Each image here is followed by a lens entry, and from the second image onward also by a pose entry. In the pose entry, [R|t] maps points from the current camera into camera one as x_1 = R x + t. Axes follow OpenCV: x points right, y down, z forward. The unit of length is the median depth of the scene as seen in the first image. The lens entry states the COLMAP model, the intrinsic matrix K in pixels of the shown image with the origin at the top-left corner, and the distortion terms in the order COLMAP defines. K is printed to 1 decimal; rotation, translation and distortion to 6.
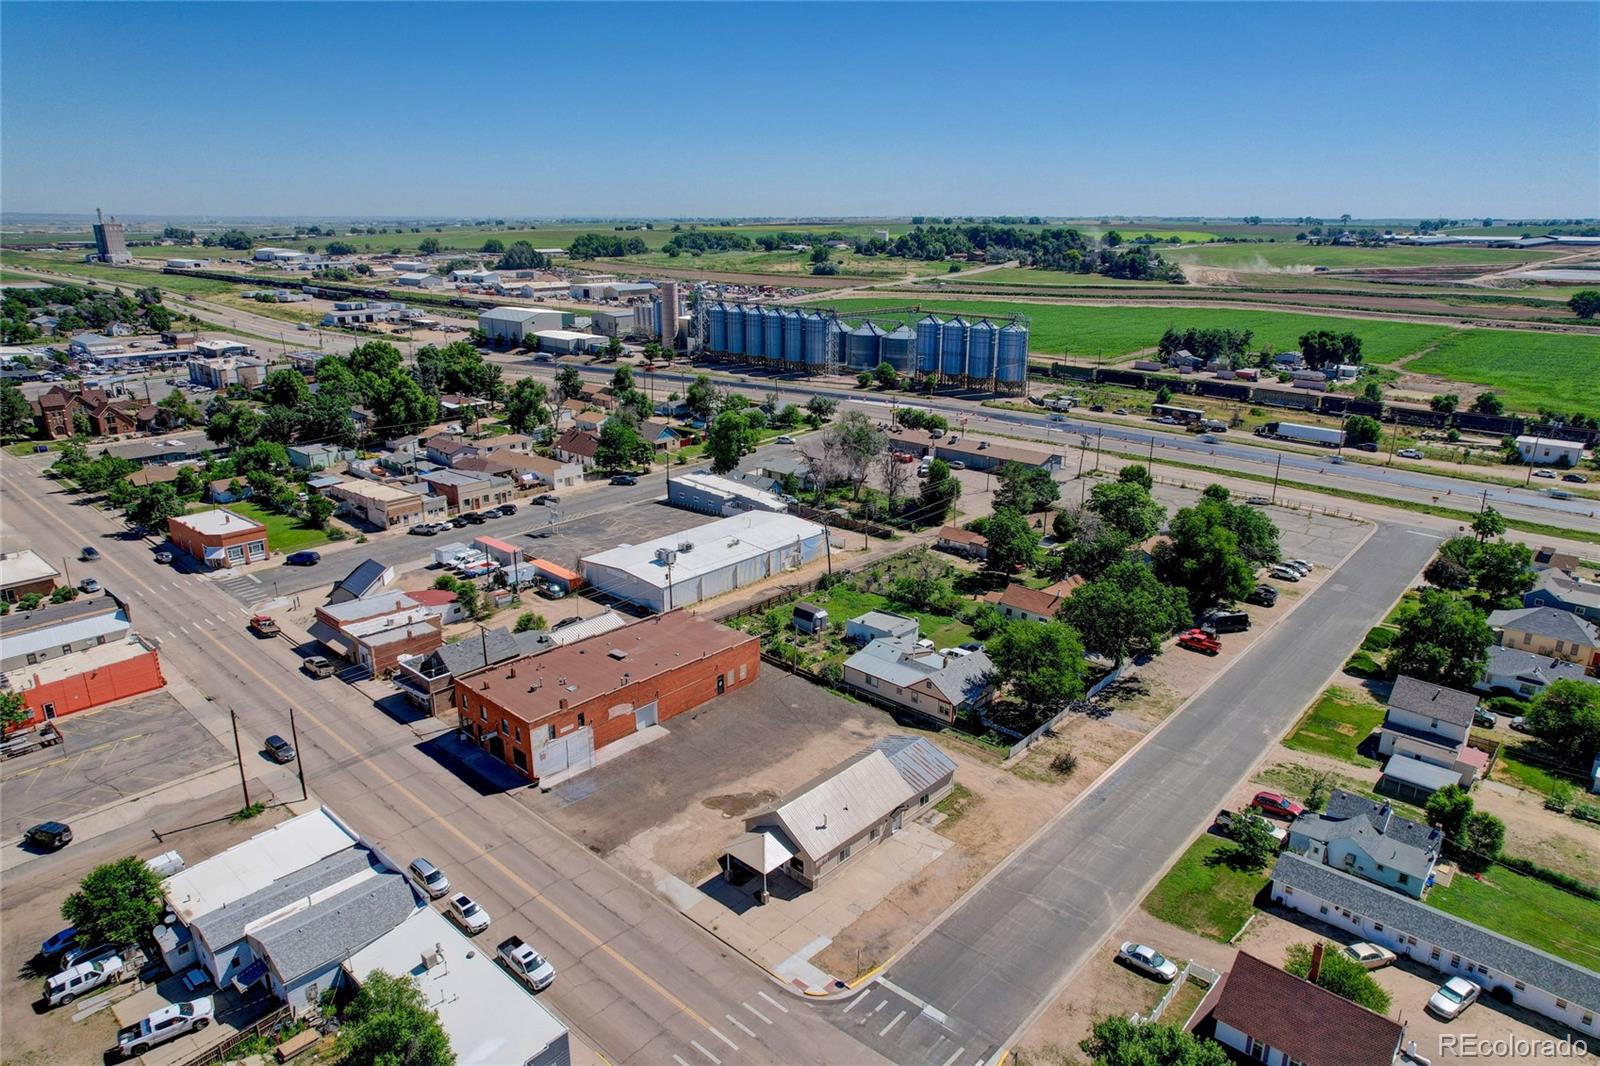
lens RADIAL K [[1020.9, 0, 807.2], [0, 1020.9, 532.9], [0, 0, 1]] dist [-0.073415, 0.068832]
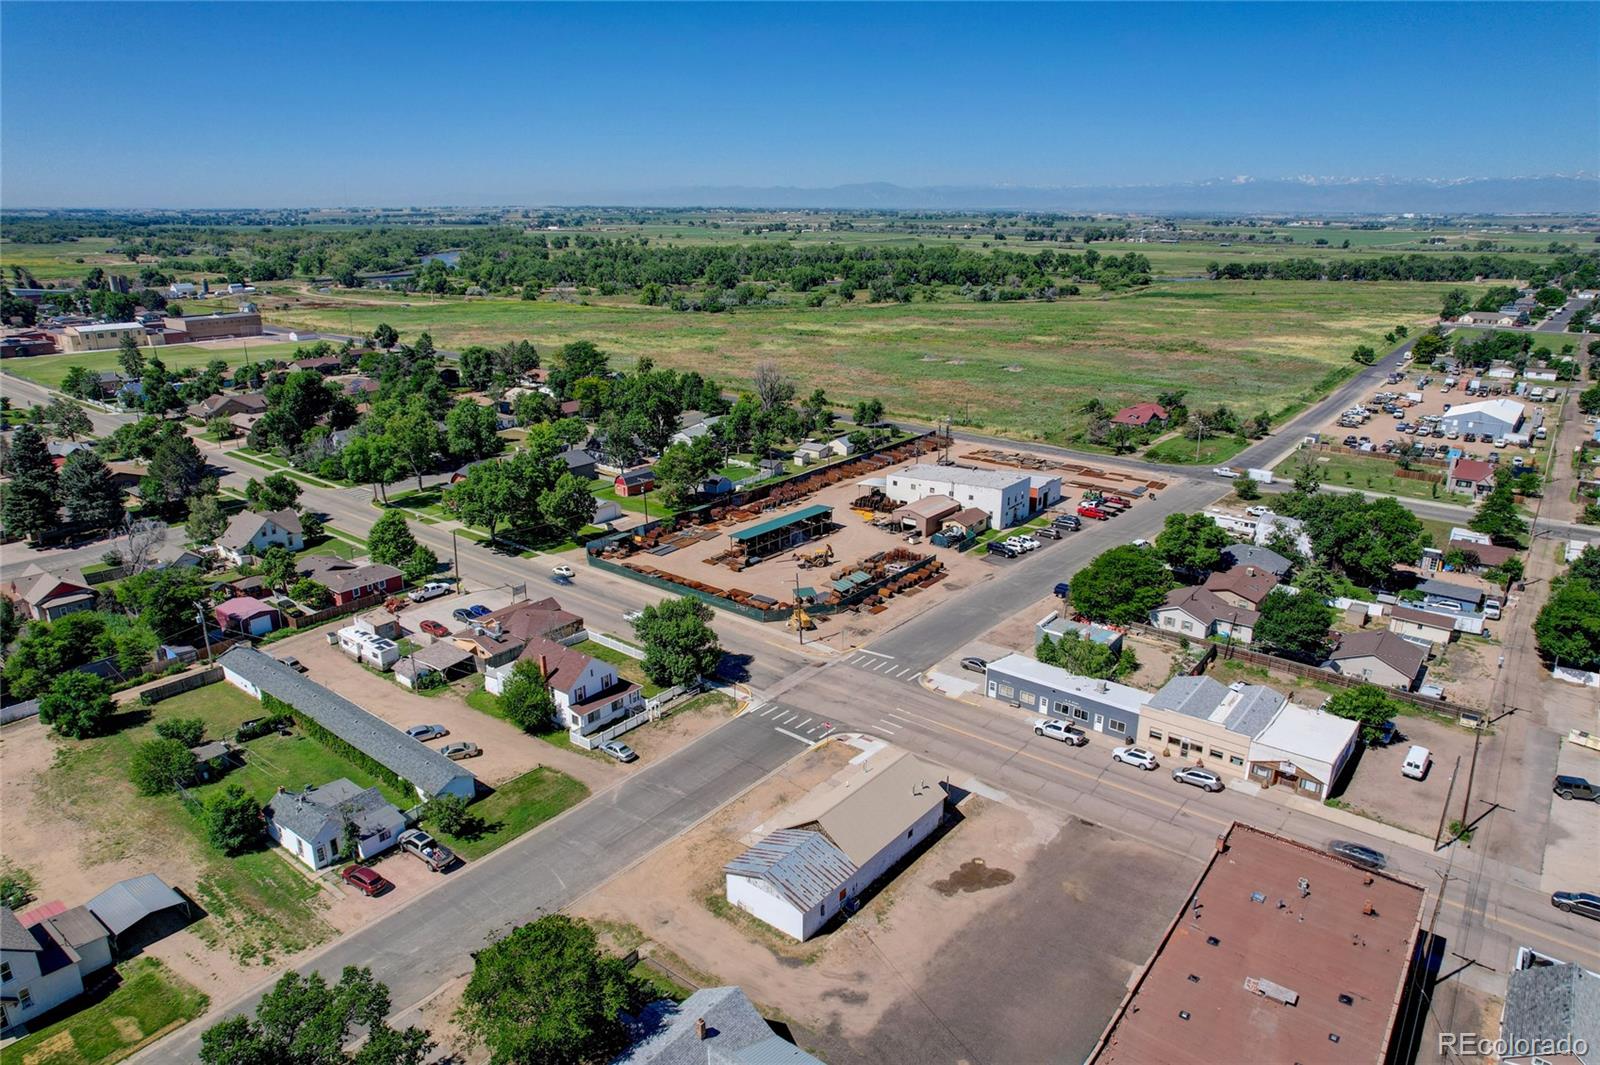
lens RADIAL K [[1020.1, 0, 806.0], [0, 1020.1, 536.2], [0, 0, 1]] dist [-0.065484, 0.051555]
pose [[-0.997750, 0.012961, -0.065782, 0.069416], [-0.027755, 0.813280, 0.581210, -0.253625], [0.061033, 0.581727, -0.811091, 0.803593]]
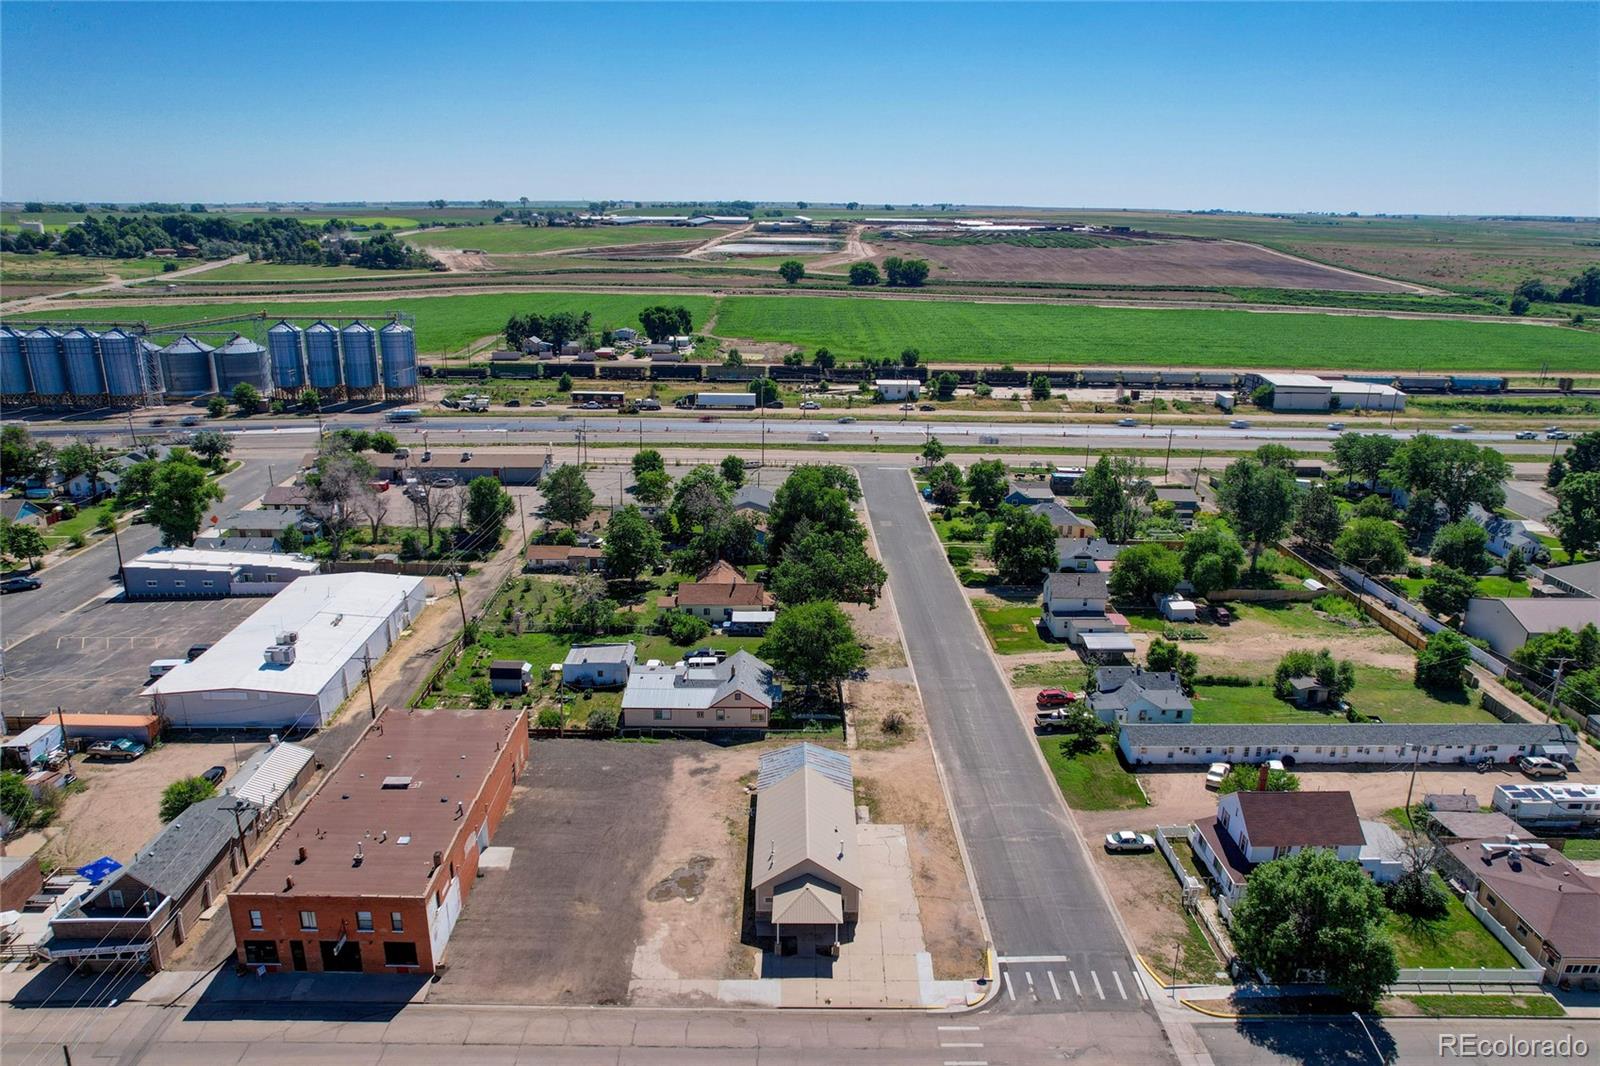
lens RADIAL K [[1056.5, 0, 806.4], [0, 1056.5, 528.4], [0, 0, 1]] dist [-0.073139, 0.069116]
pose [[0.732231, -0.197946, 0.651656, -0.270025], [0.197875, 0.977388, 0.074548, -0.039810], [-0.651677, 0.074360, 0.754843, 0.121756]]
